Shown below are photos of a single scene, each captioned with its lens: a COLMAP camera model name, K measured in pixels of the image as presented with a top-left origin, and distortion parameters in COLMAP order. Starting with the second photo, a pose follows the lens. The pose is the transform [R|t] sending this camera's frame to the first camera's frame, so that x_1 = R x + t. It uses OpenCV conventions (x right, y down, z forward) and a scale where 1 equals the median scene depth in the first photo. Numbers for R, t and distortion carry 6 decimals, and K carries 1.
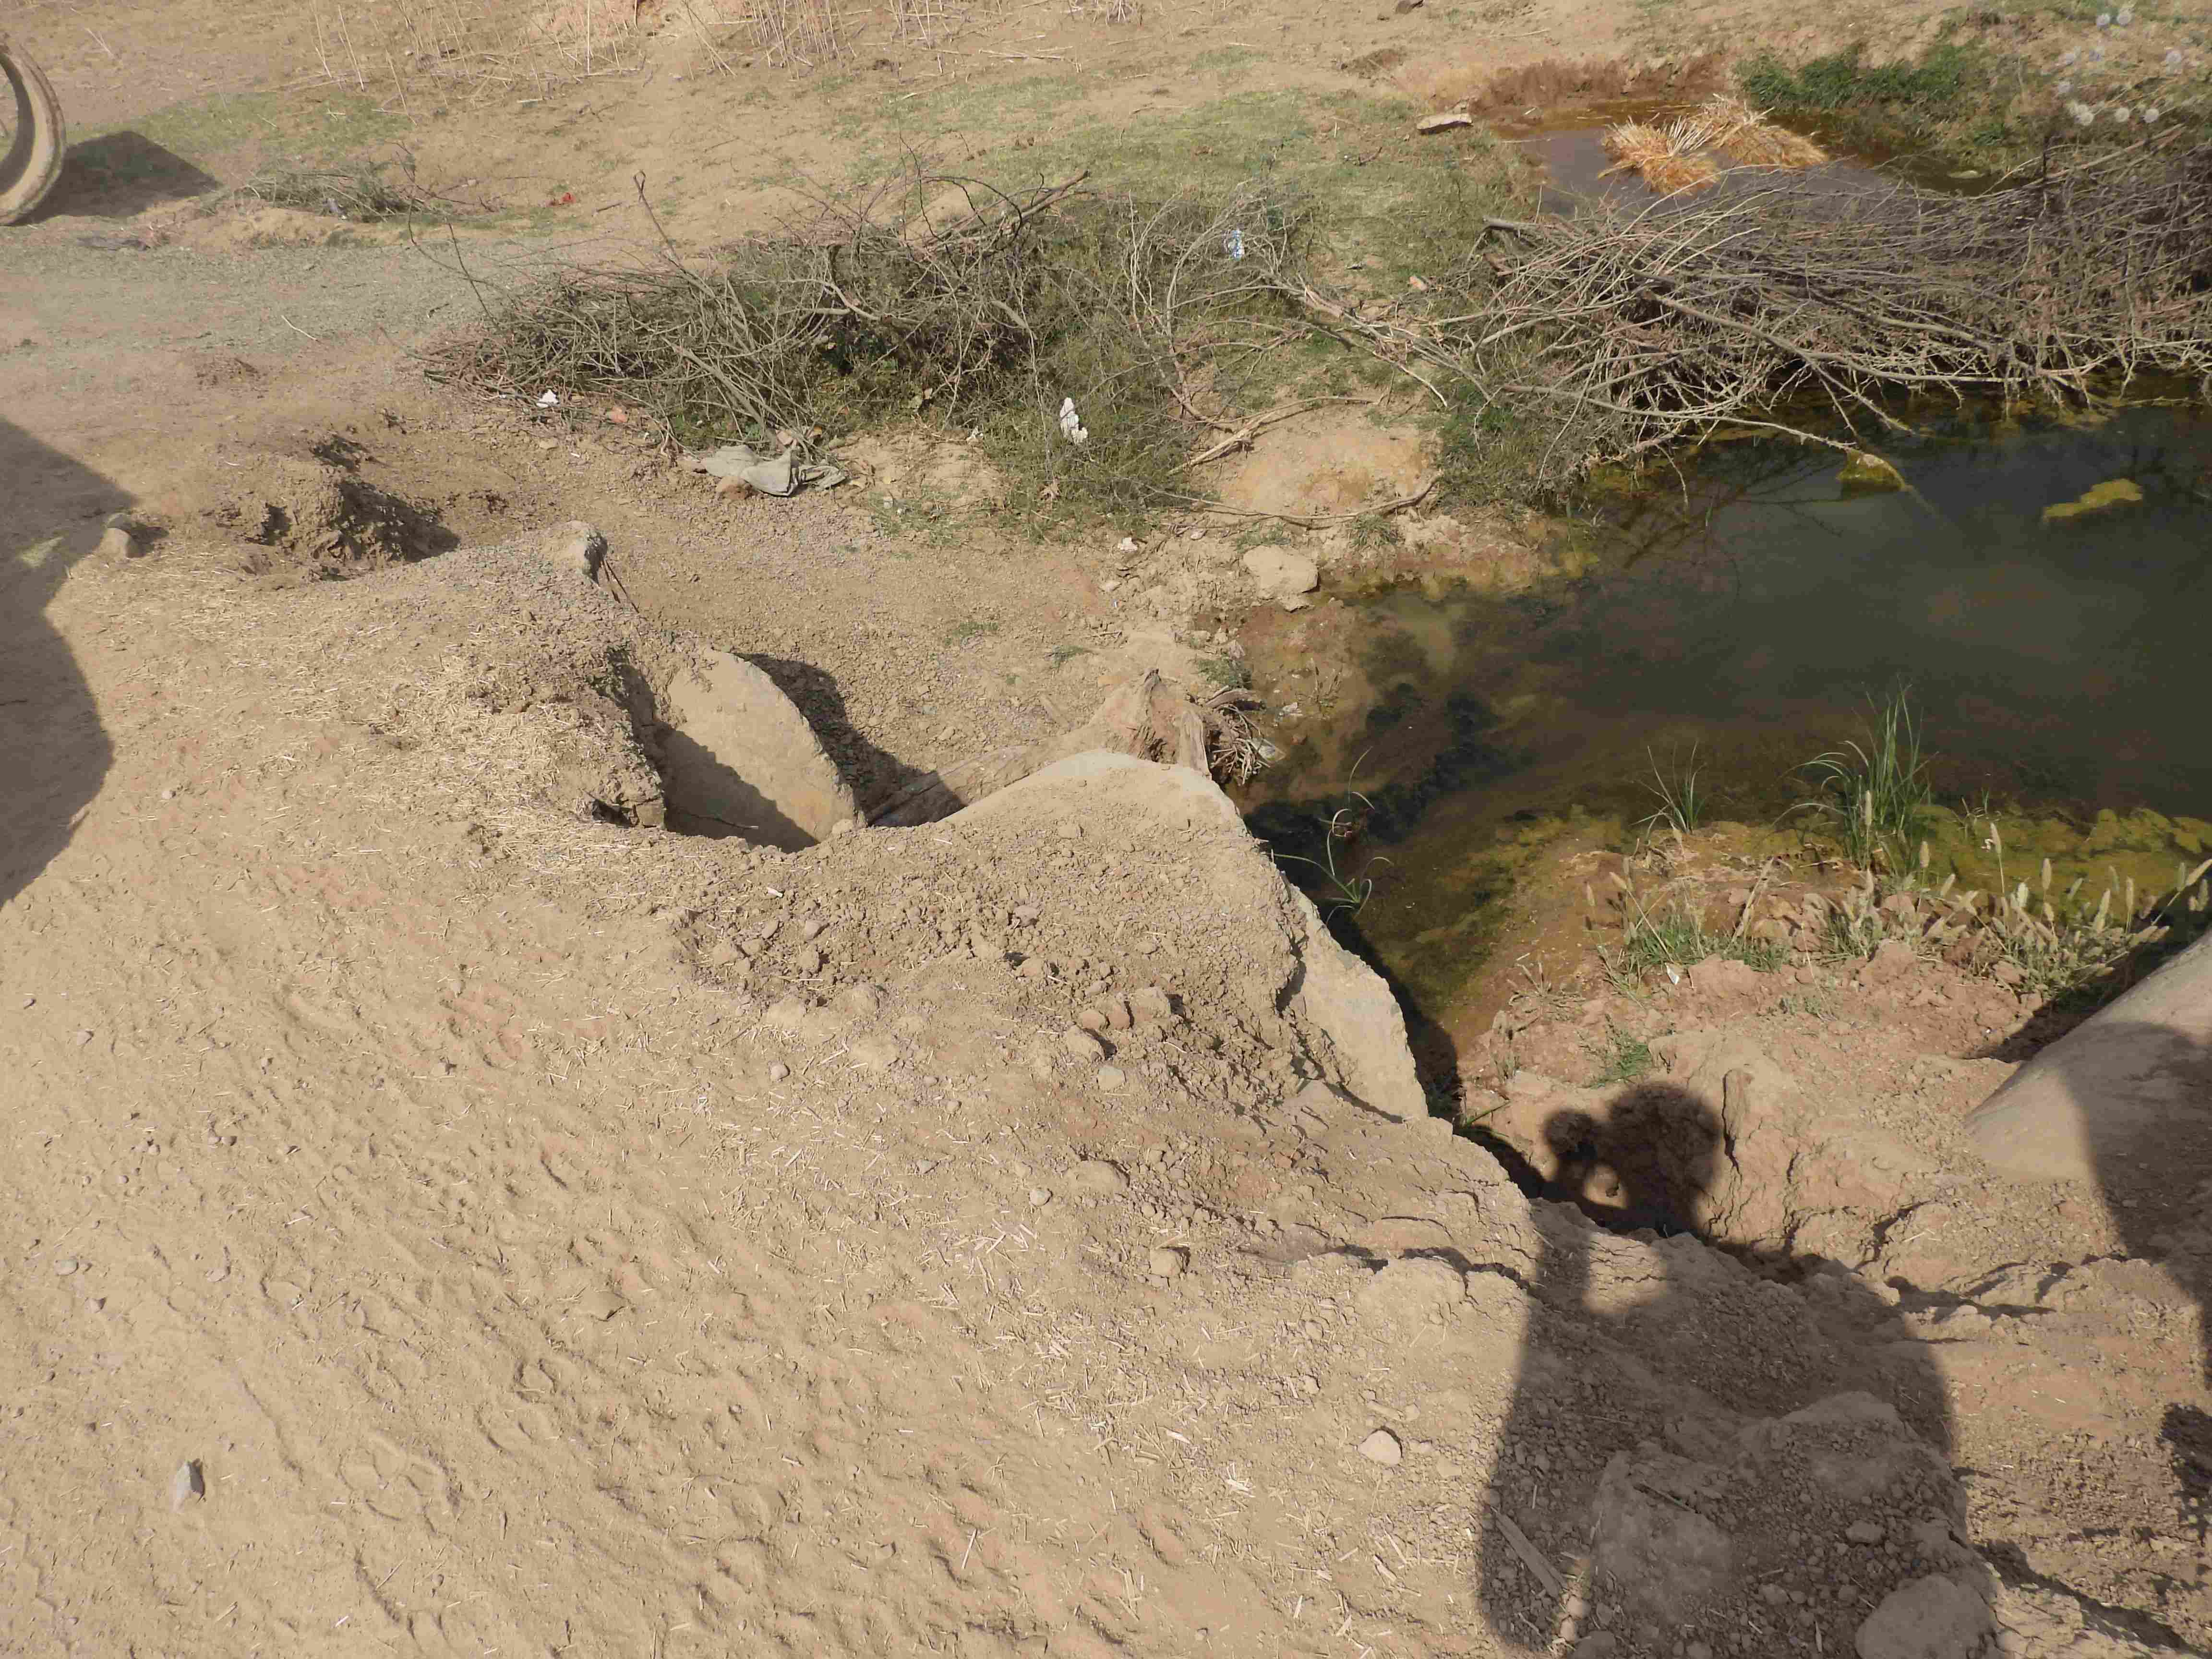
lens RADIAL K [[1587.7, 0, 1104.7], [0, 1587.7, 819.9], [0, 0, 1]] dist [-0.016253, 0.005830]
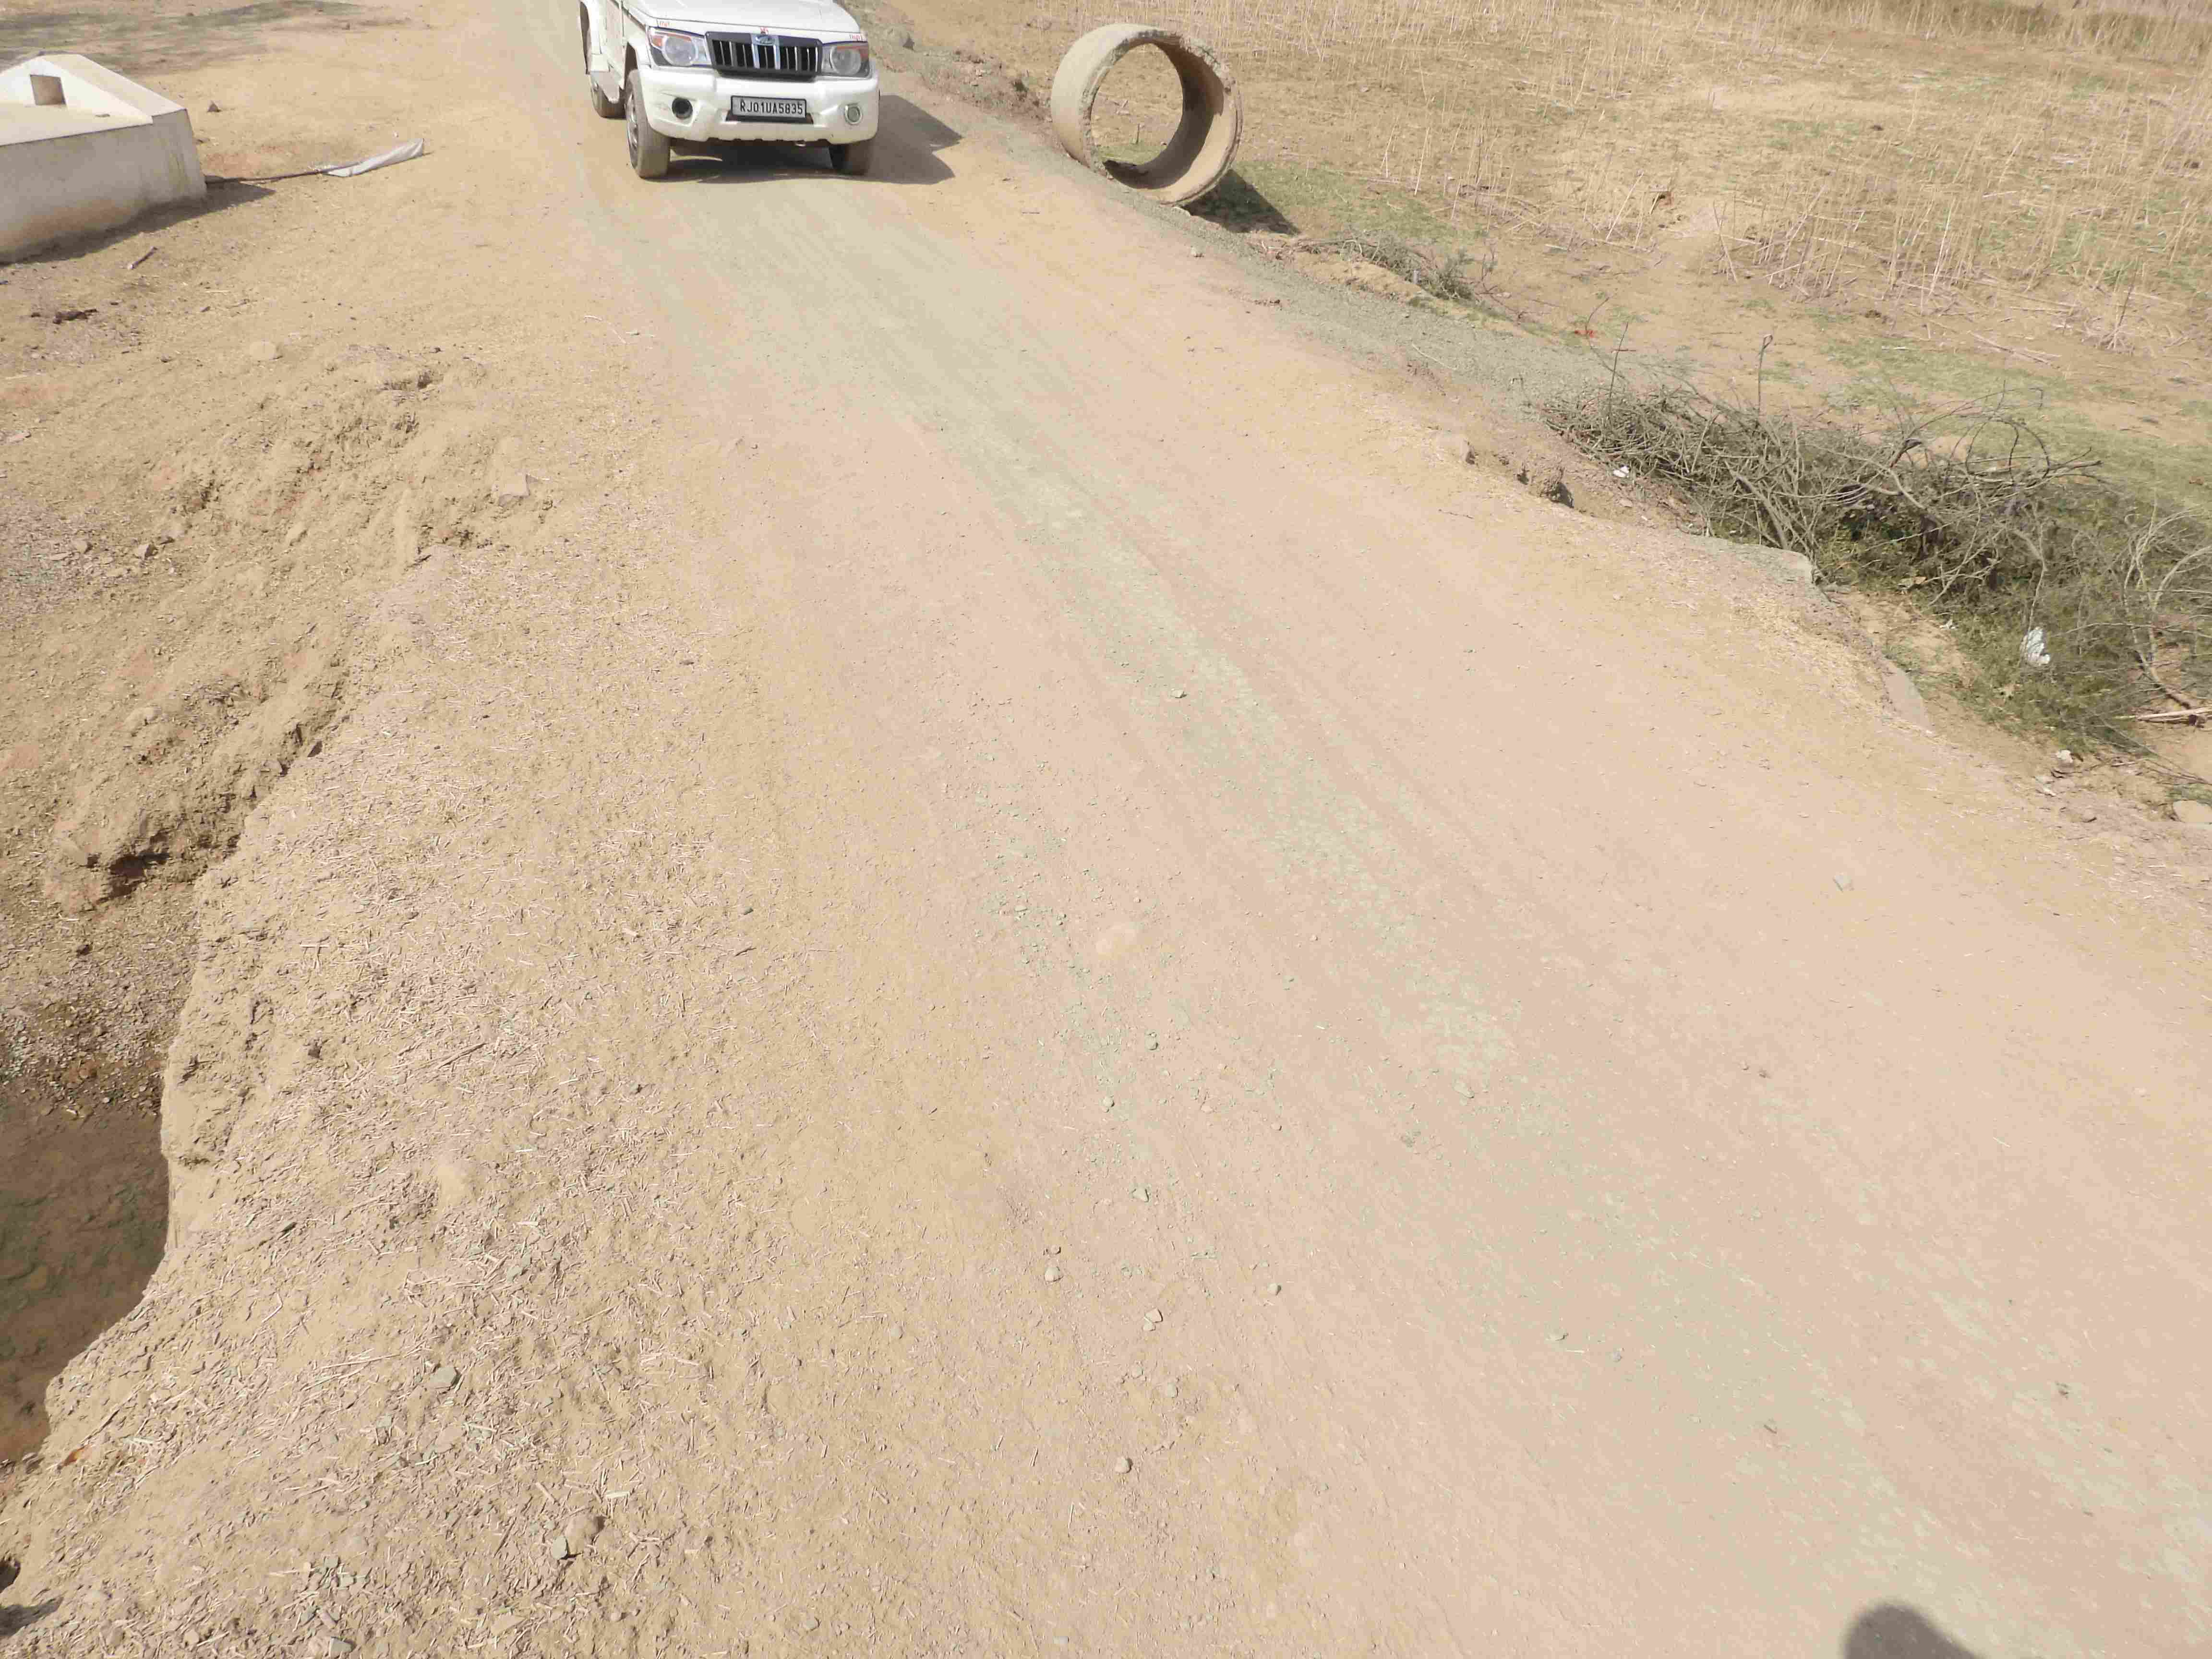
lens RADIAL K [[1587.7, 0, 1104.7], [0, 1587.7, 819.9], [0, 0, 1]] dist [-0.016253, 0.005830]
pose [[0.855217, 0.413273, -0.312745, -0.190528], [-0.442198, 0.896584, -0.024435, 0.193206], [0.270304, 0.159193, 0.949523, -0.264615]]
